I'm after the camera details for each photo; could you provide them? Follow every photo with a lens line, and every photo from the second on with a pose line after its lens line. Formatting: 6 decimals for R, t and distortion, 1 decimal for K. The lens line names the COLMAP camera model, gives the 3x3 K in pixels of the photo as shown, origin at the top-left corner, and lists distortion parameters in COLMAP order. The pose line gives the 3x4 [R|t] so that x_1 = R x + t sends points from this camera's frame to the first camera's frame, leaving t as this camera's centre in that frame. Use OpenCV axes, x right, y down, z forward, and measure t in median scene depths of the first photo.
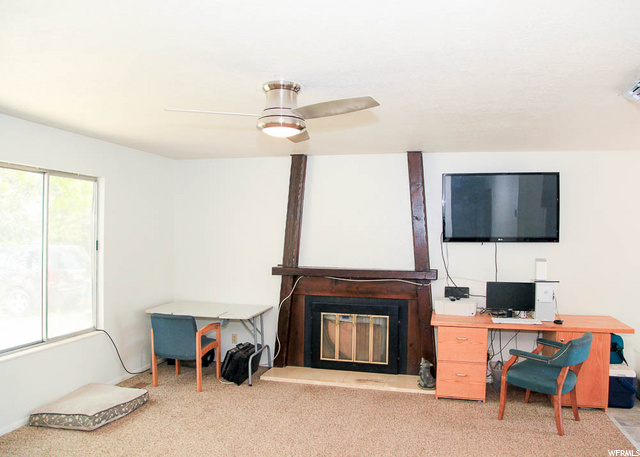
lens RADIAL K [[468.9, 0, 320.0], [0, 468.9, 228.5], [0, 0, 1]] dist [-0.143007, 0.099408]
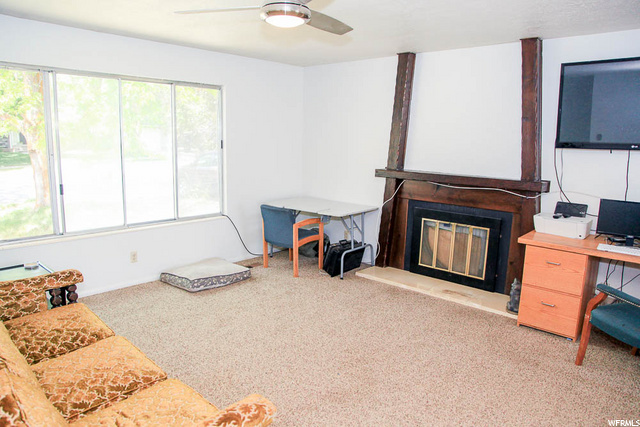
lens RADIAL K [[431.2, 0, 320.0], [0, 431.2, 213.5], [0, 0, 1]] dist [-0.121700, 0.058676]
pose [[0.874935, 0.089833, -0.475834, 0.259177], [-0.008650, 0.985384, 0.170126, 0.021449], [0.484163, -0.144733, 0.862925, 0.131288]]
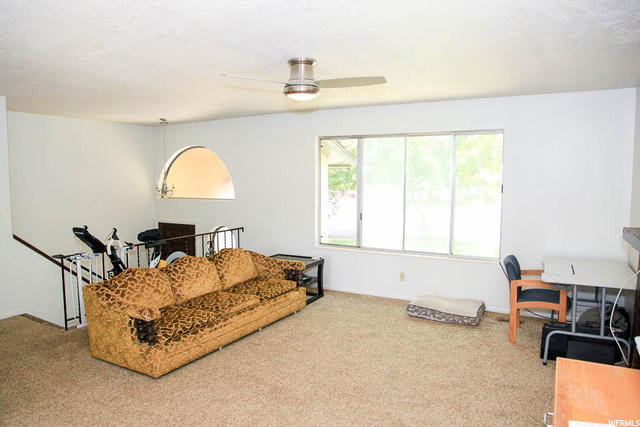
lens RADIAL K [[431.2, 0, 320.0], [0, 431.2, 213.5], [0, 0, 1]] dist [-0.121700, 0.058676]
pose [[-0.264426, 0.070825, -0.961802, 0.631410], [0.002095, 0.997340, 0.072866, 0.018798], [0.964404, 0.017253, -0.263871, 0.788013]]
